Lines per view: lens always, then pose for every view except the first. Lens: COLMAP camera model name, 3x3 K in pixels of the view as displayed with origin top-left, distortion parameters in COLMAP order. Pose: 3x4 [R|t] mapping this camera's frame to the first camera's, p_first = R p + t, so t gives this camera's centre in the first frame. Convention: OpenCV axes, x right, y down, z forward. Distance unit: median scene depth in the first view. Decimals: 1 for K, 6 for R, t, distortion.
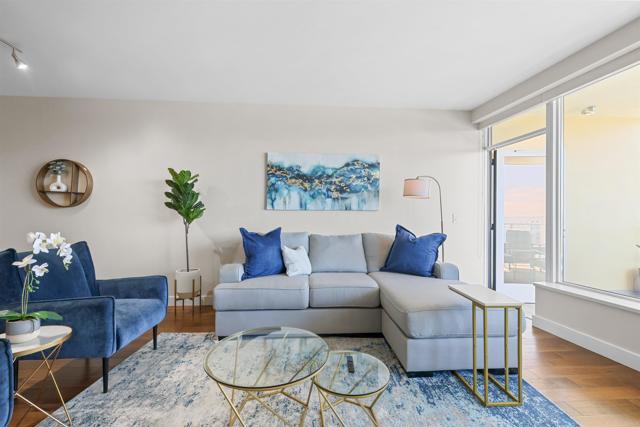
lens RADIAL K [[282.3, 0, 328.7], [0, 282.3, 217.3], [0, 0, 1]] dist [0.006643, 0.000510]
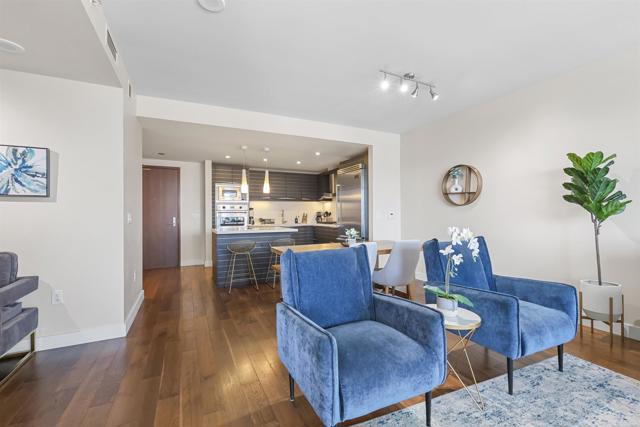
lens RADIAL K [[282.3, 0, 316.5], [0, 282.3, 213.8], [0, 0, 1]] dist [0.006643, 0.000510]
pose [[0.368597, -0.006706, -0.929565, -0.101942], [0.006682, 0.999967, -0.004564, -0.000032], [0.929565, -0.004529, 0.368629, 0.023557]]
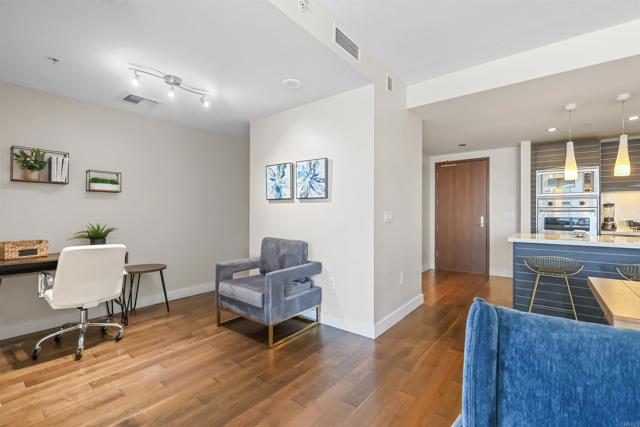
lens RADIAL K [[282.3, 0, 325.8], [0, 282.3, 212.5], [0, 0, 1]] dist [0.006643, 0.000510]
pose [[-0.667549, -0.006874, -0.744534, -0.517402], [-0.005304, 0.999976, -0.004477, -0.003836], [0.744547, 0.000961, -0.667570, 0.337768]]
